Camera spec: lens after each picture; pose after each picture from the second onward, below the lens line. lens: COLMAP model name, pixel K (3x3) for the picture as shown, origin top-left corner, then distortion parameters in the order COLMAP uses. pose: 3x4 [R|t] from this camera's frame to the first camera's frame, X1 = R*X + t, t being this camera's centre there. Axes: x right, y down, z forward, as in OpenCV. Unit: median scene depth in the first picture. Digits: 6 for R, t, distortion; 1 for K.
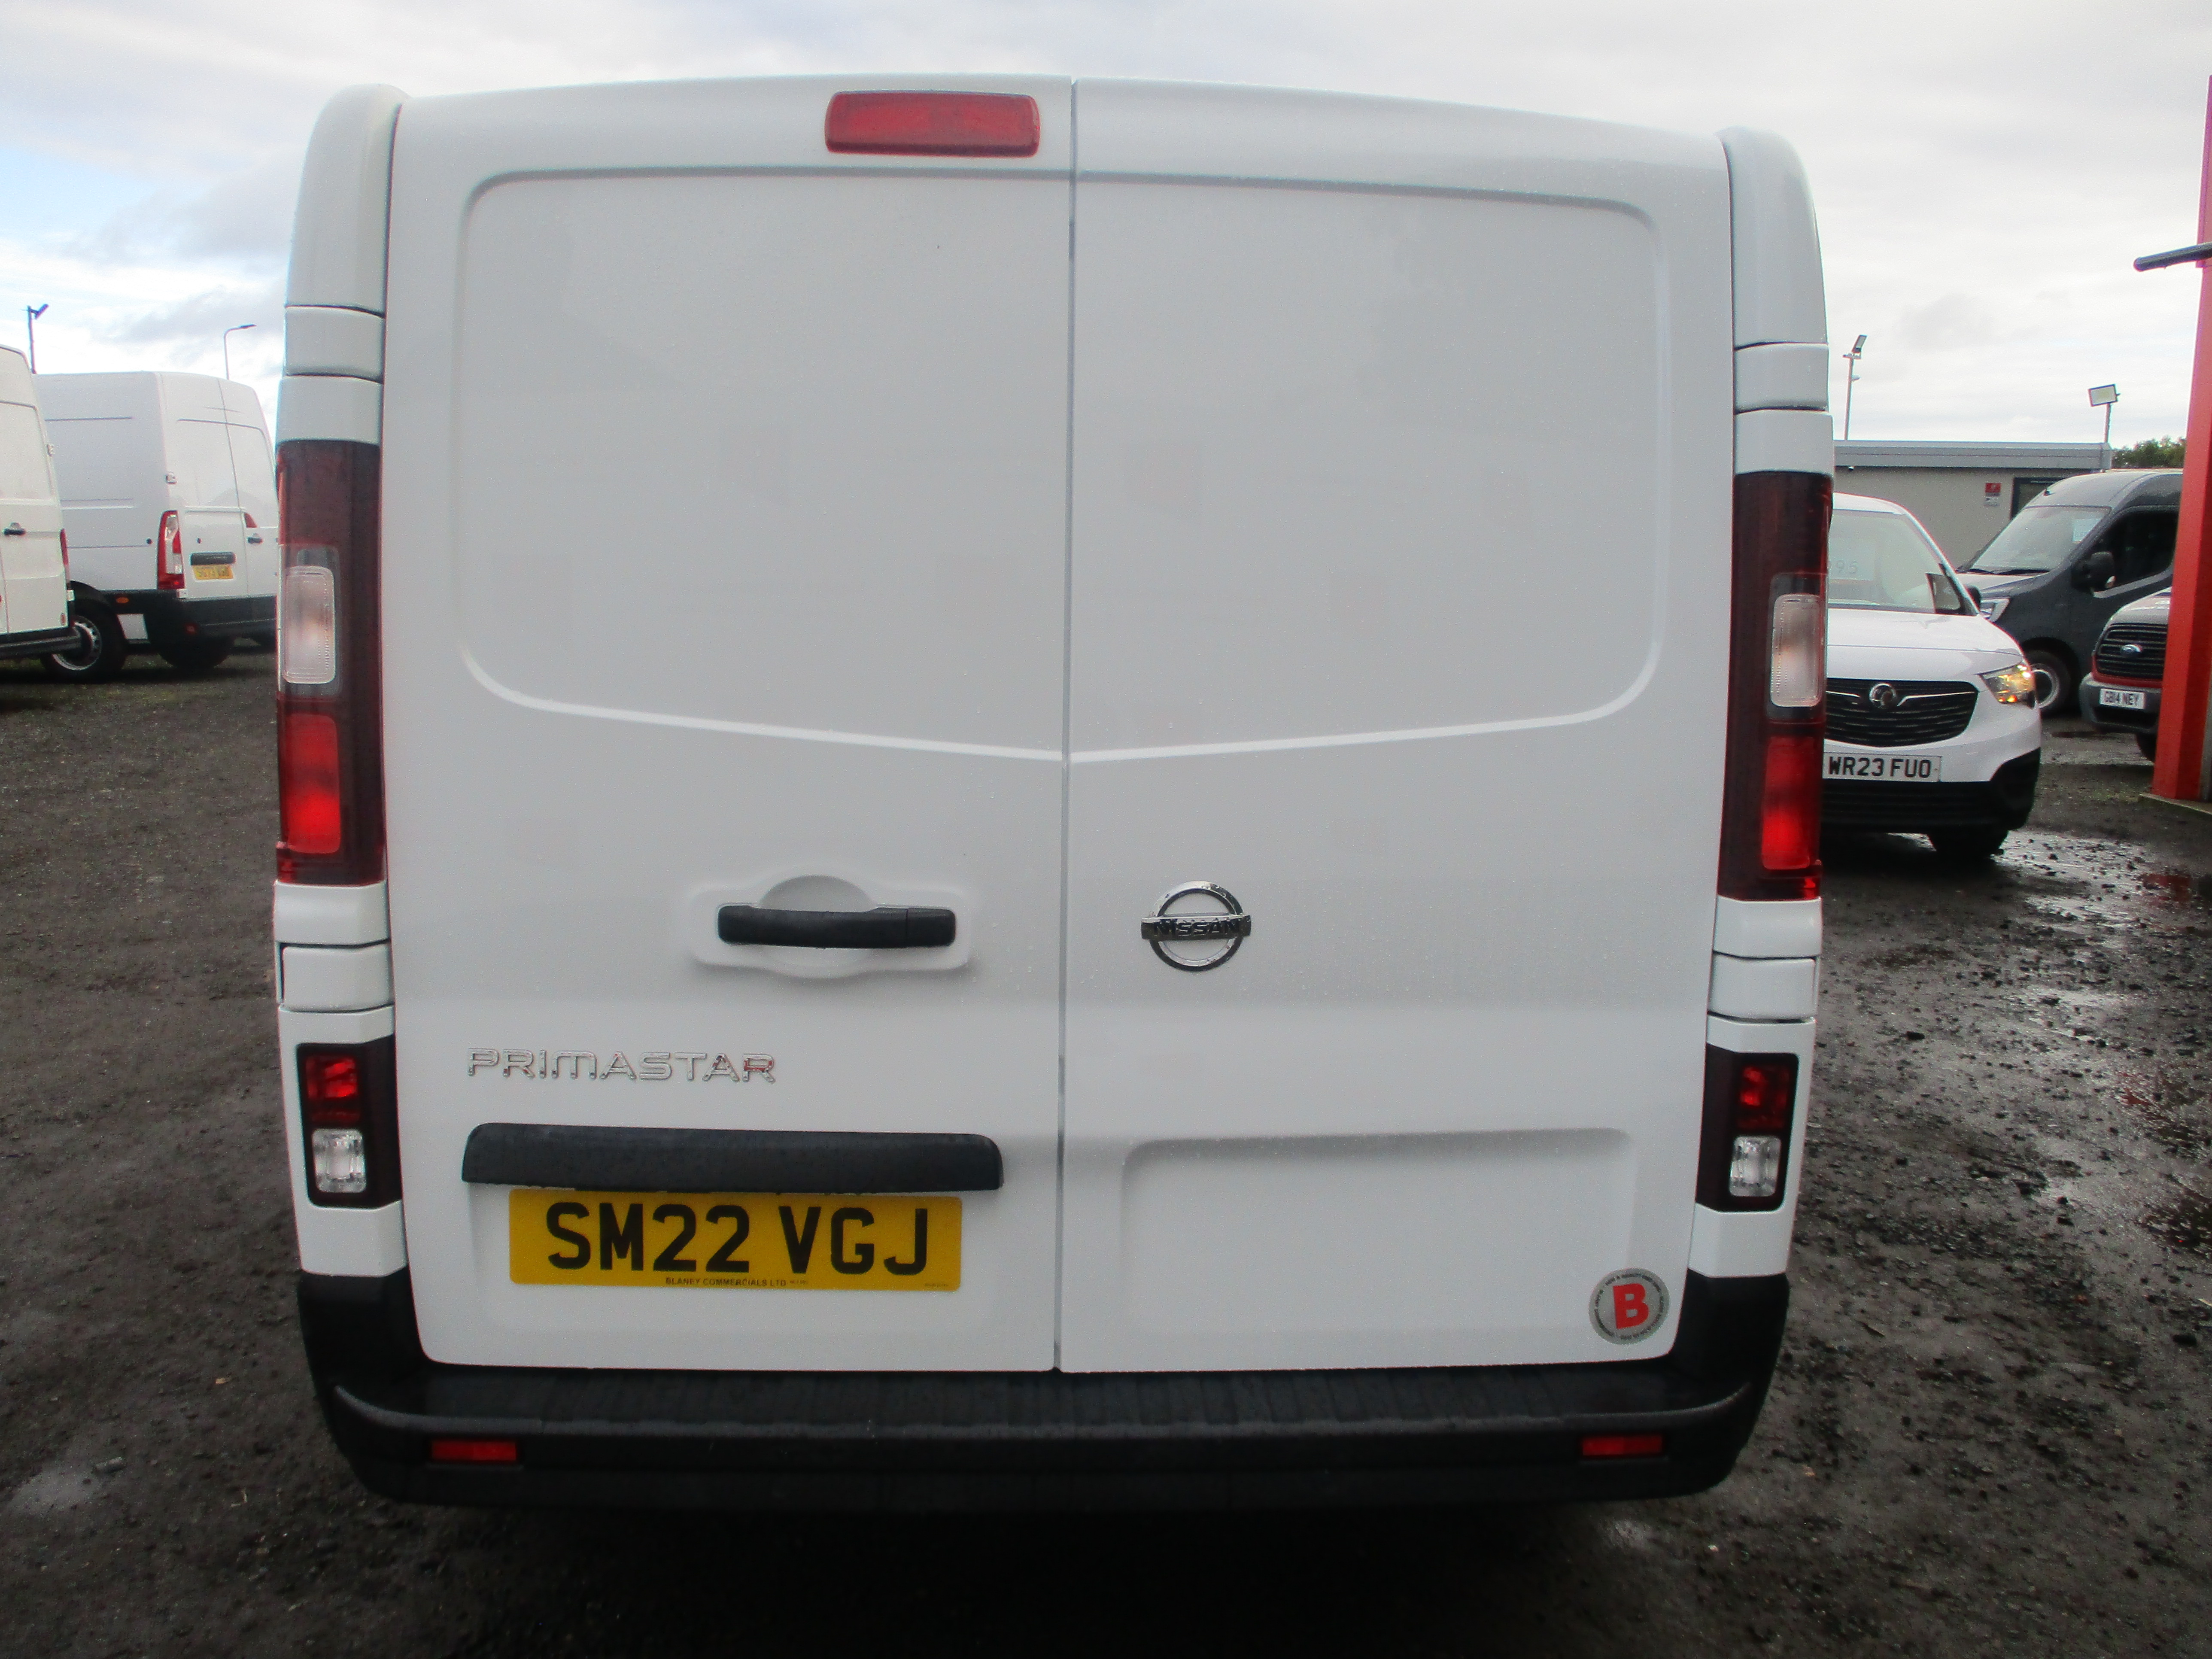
lens RADIAL K [[1807.2, 0, 1098.0], [0, 1807.2, 838.6], [0, 0, 1]] dist [0.003102, 0.002190]
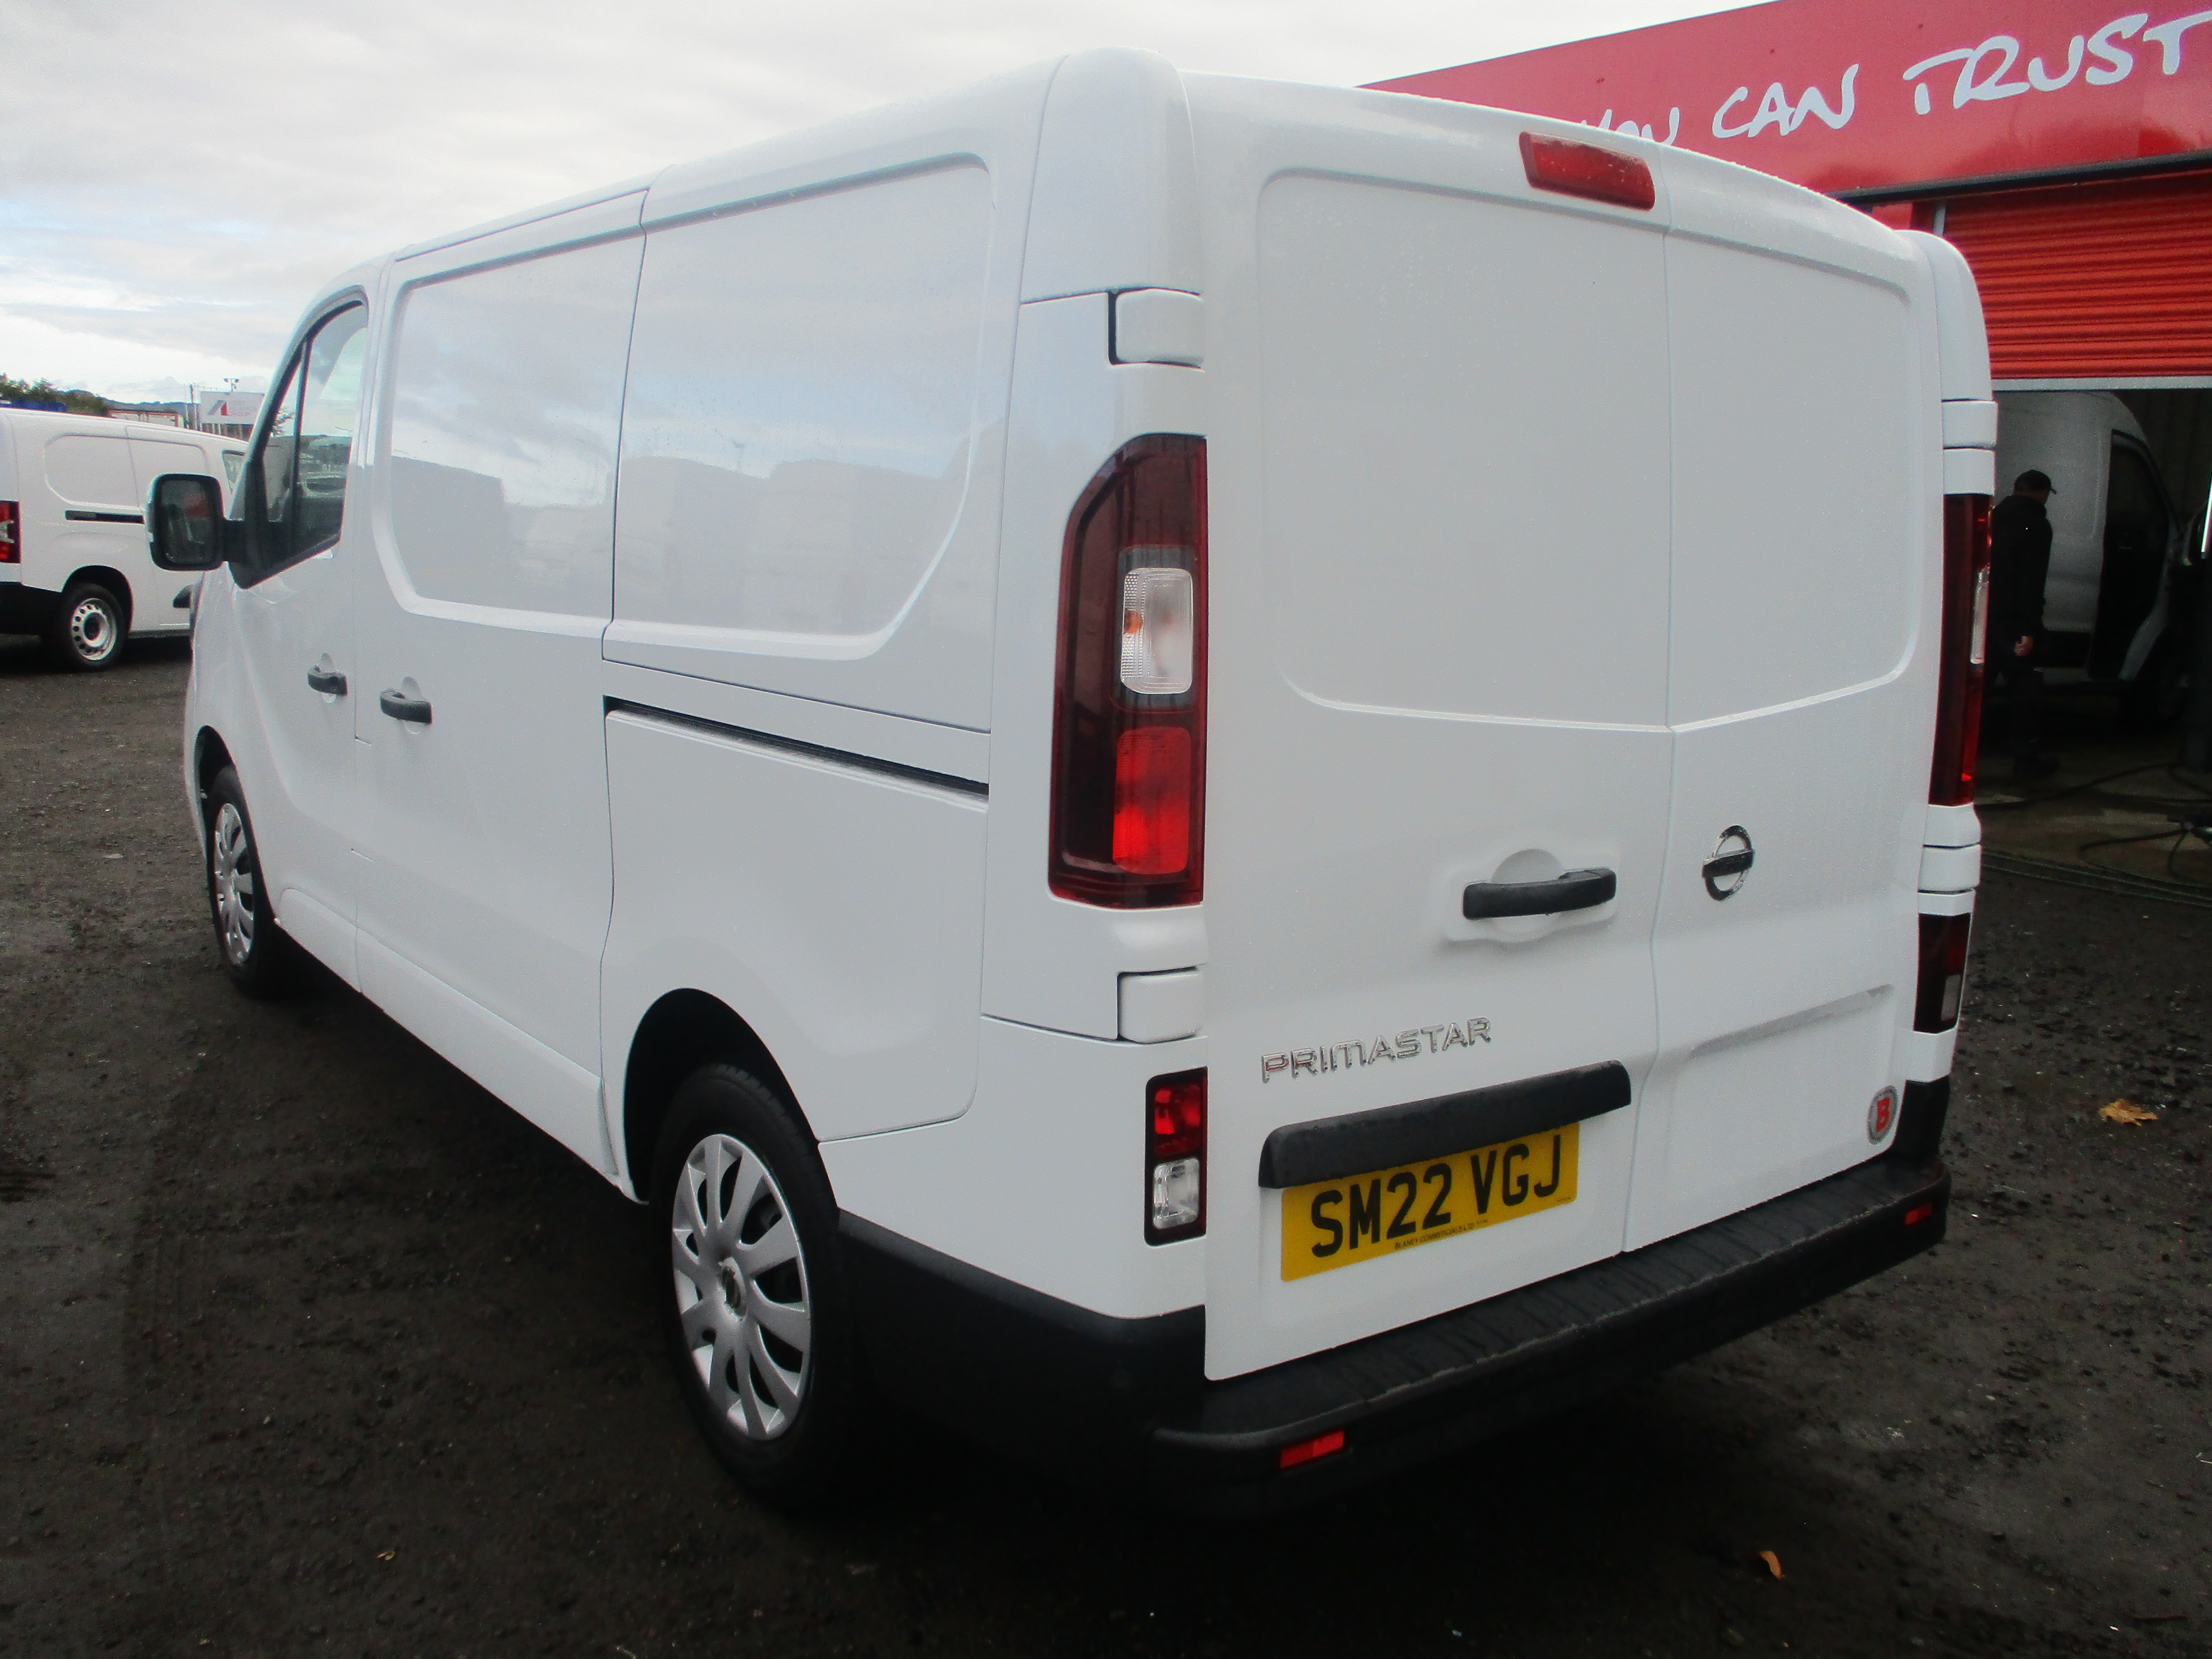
lens RADIAL K [[1807.2, 0, 1098.0], [0, 1807.2, 838.6], [0, 0, 1]] dist [0.003102, 0.002190]
pose [[0.816765, -0.086675, 0.570422, -0.961011], [0.063872, 0.996158, 0.059908, -0.066010], [-0.573424, -0.012497, 0.819164, 0.241135]]
